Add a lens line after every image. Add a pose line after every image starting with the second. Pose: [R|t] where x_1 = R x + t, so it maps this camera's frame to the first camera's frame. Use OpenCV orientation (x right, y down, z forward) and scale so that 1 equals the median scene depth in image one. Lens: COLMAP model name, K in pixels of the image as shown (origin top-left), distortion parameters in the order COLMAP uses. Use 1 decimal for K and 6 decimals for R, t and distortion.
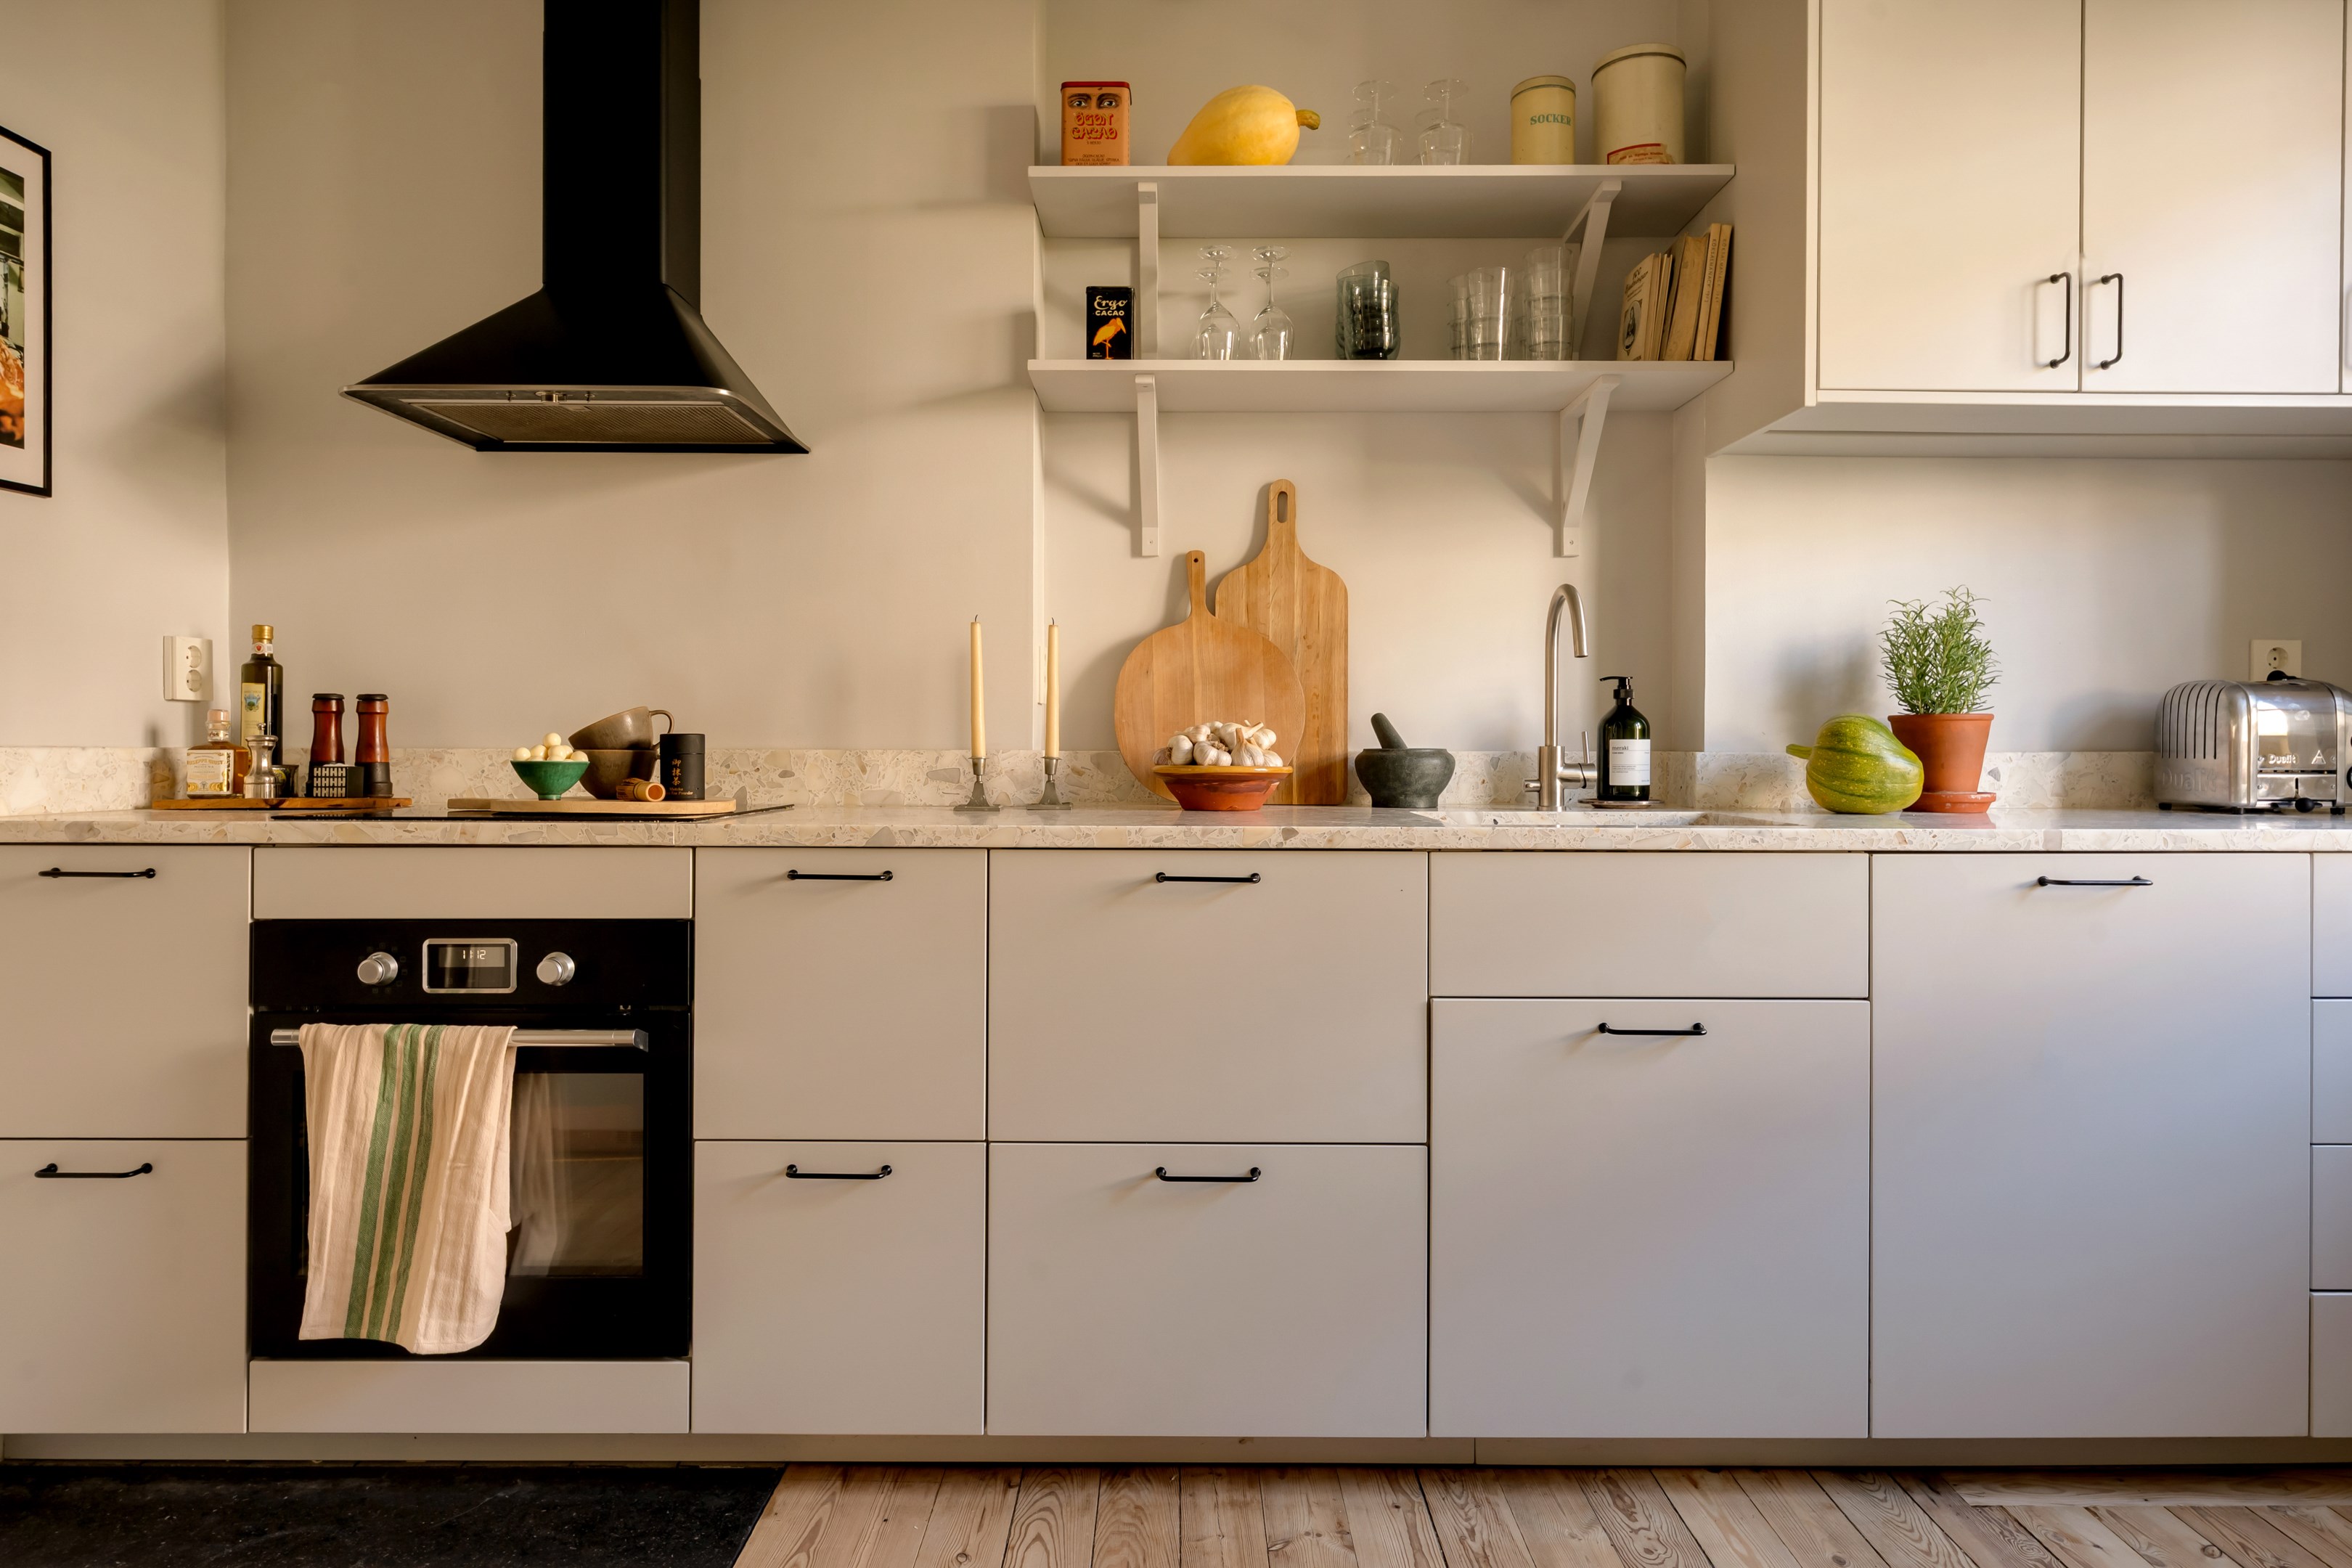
lens RADIAL K [[1471.8, 0, 1177.9], [0, 1471.8, 751.0], [0, 0, 1]] dist [0.001974, 0.003595]
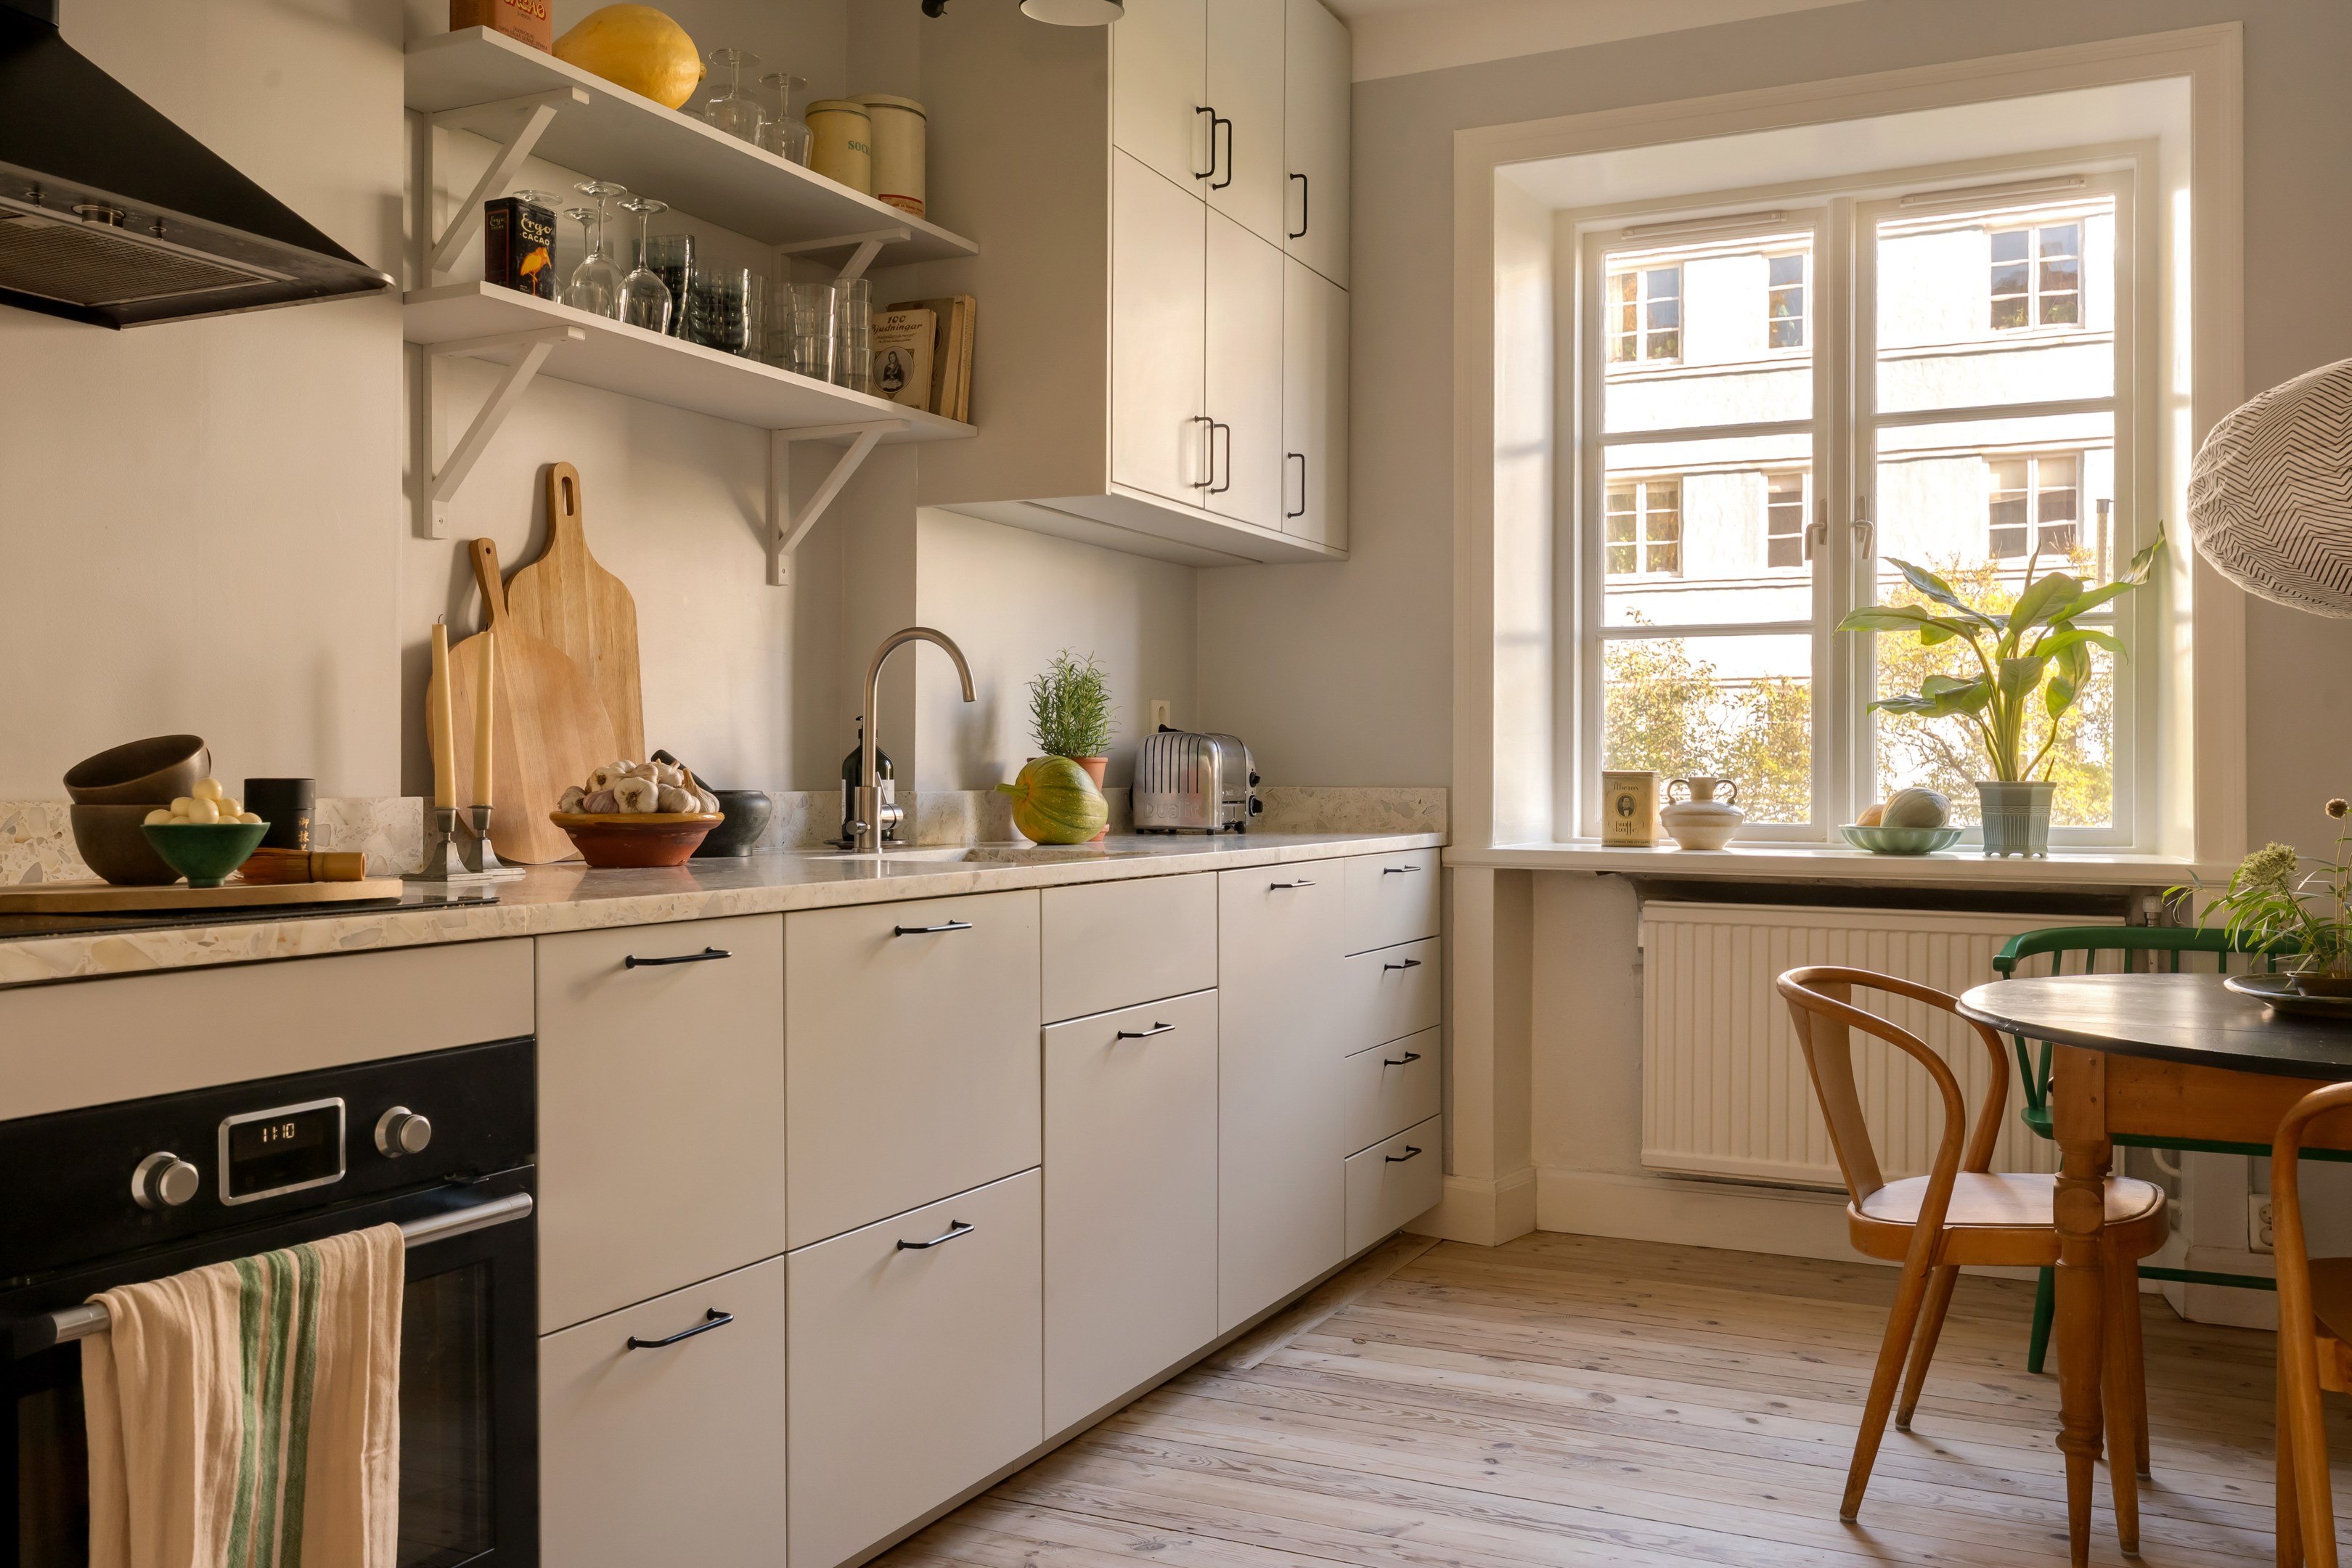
lens RADIAL K [[2066.5, 0, 1184.4], [0, 2066.5, 780.7], [0, 0, 1]] dist [0.023062, 0.009355]
pose [[0.426365, -0.004908, 0.904538, -0.932495], [0.003324, 0.999987, 0.003859, -0.012271], [-0.904545, 0.001361, 0.426376, 0.224456]]
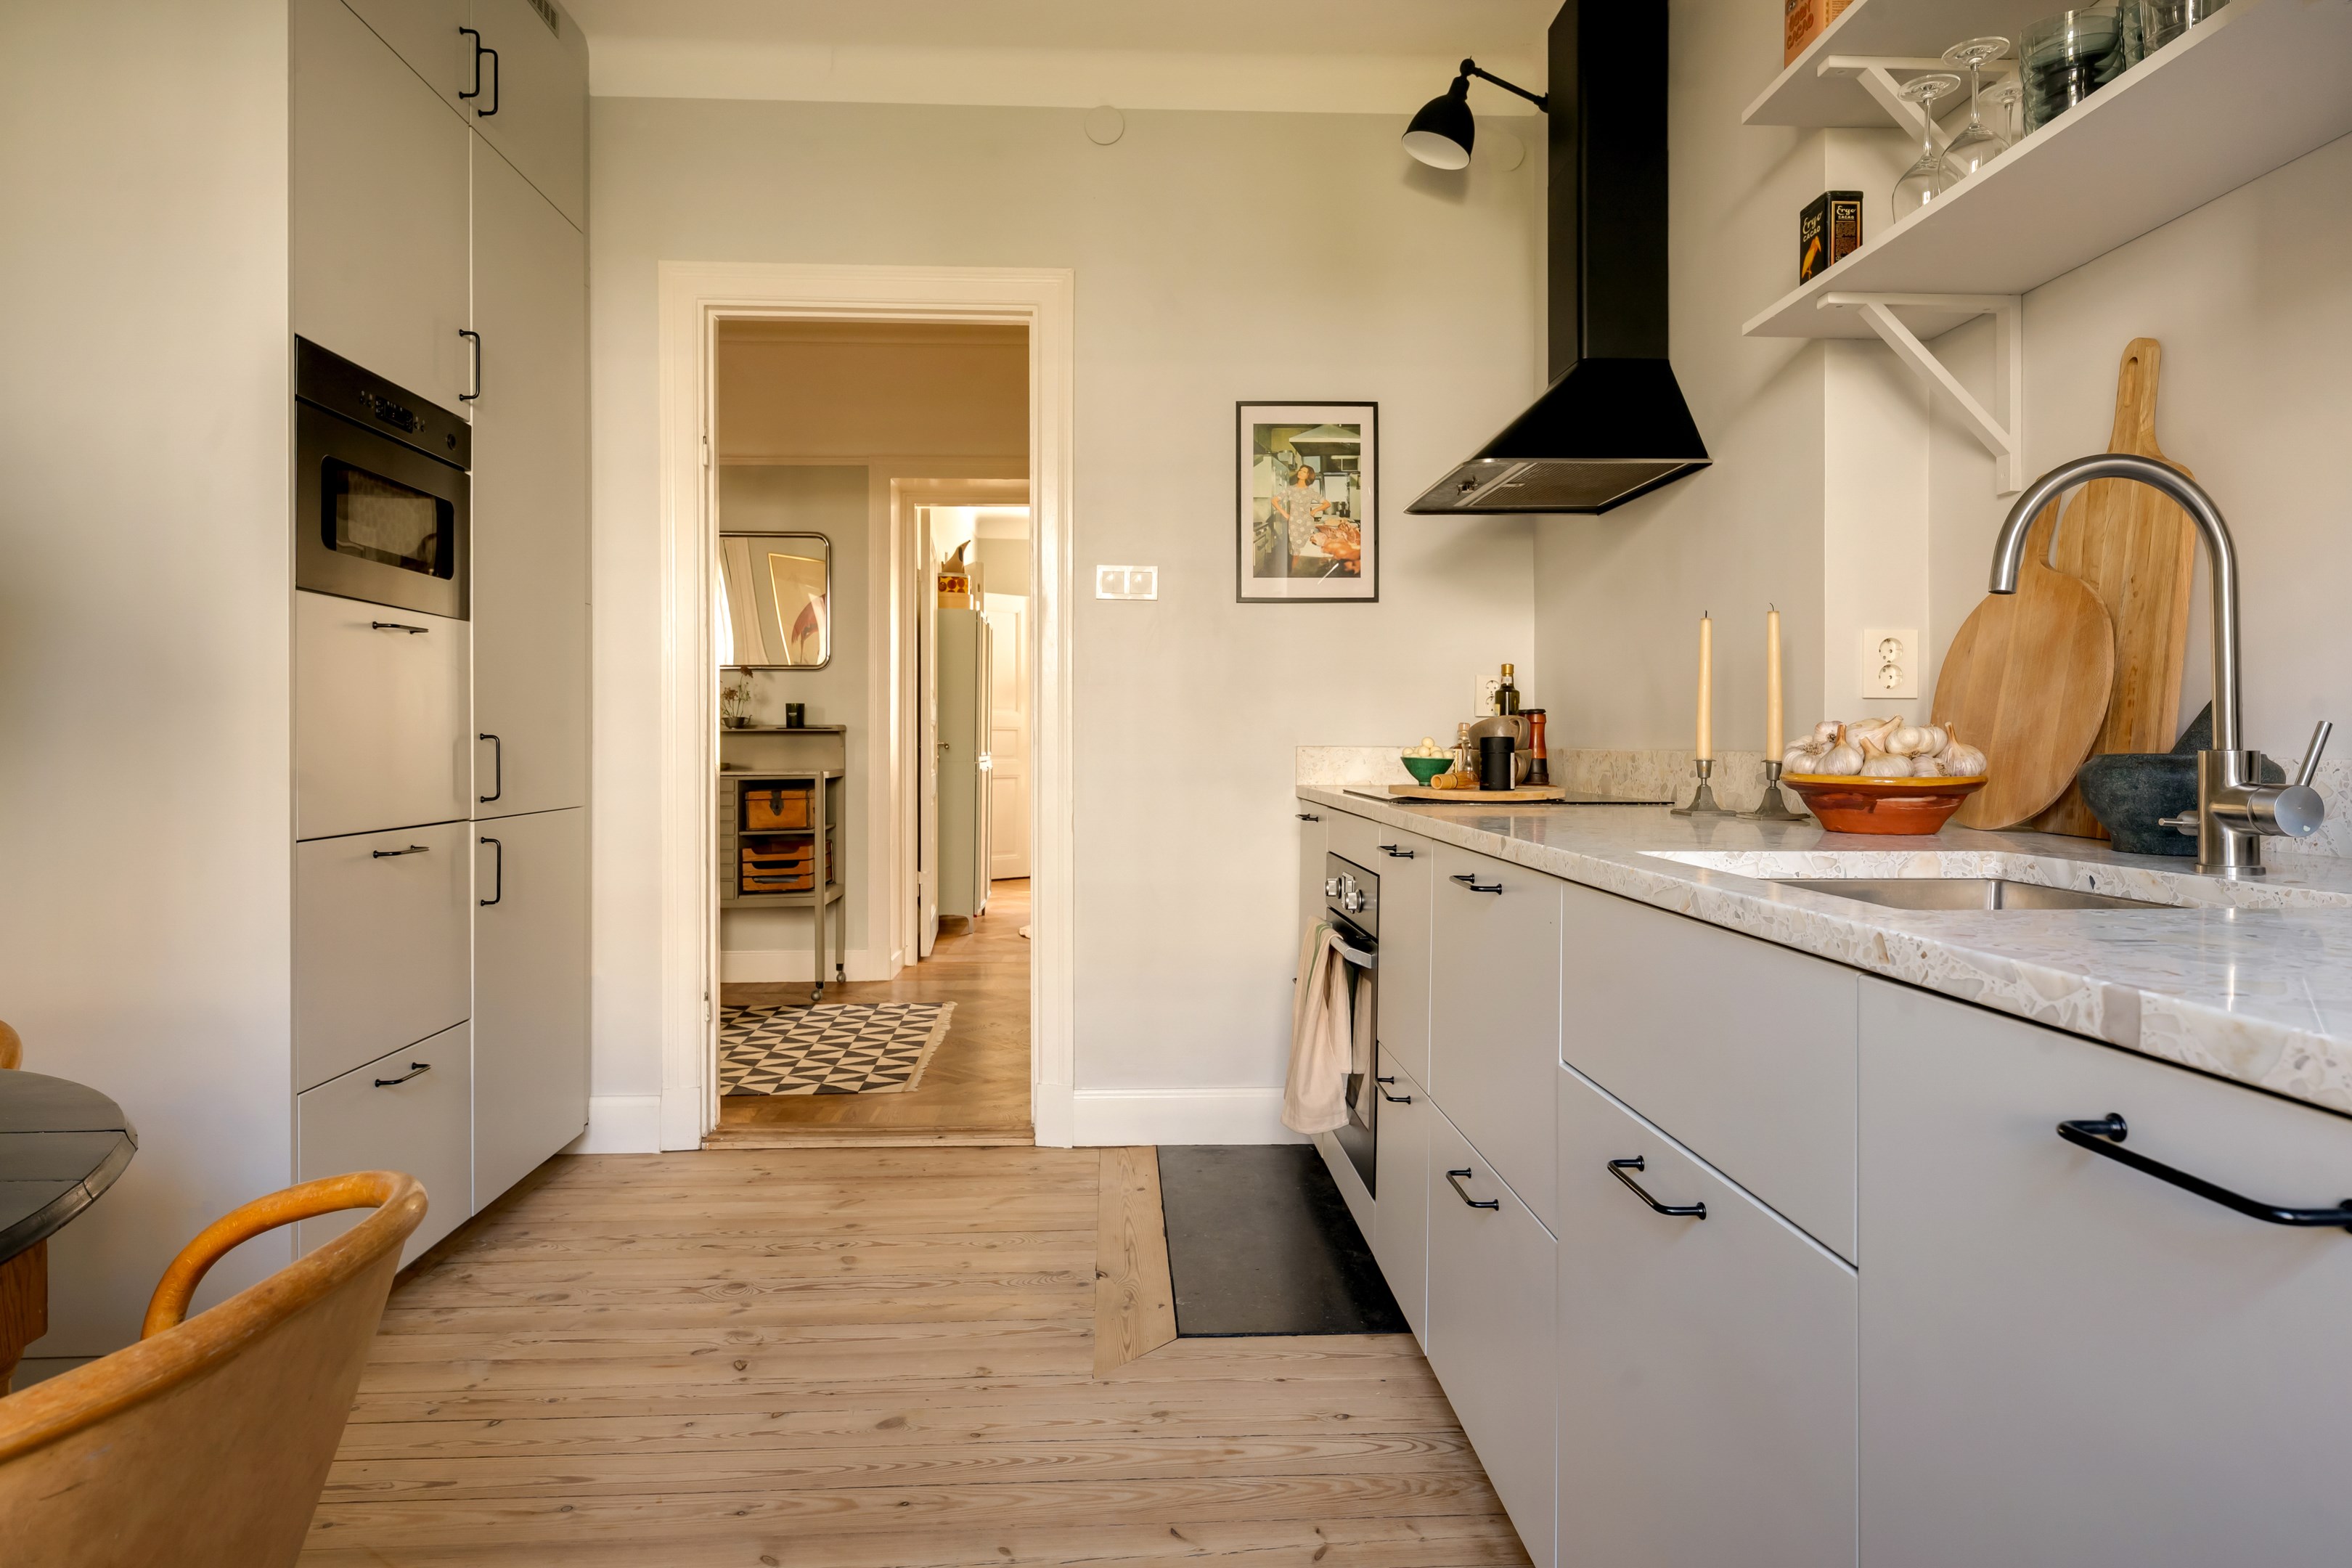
lens RADIAL K [[1361.2, 0, 1133.1], [0, 1361.2, 745.3], [0, 0, 1]] dist [0.001606, 0.000073]
pose [[0.026779, 0.000375, -0.999641, 0.747133], [-0.006180, 0.999981, 0.000210, -0.002971], [0.999622, 0.006172, 0.026781, 0.614442]]
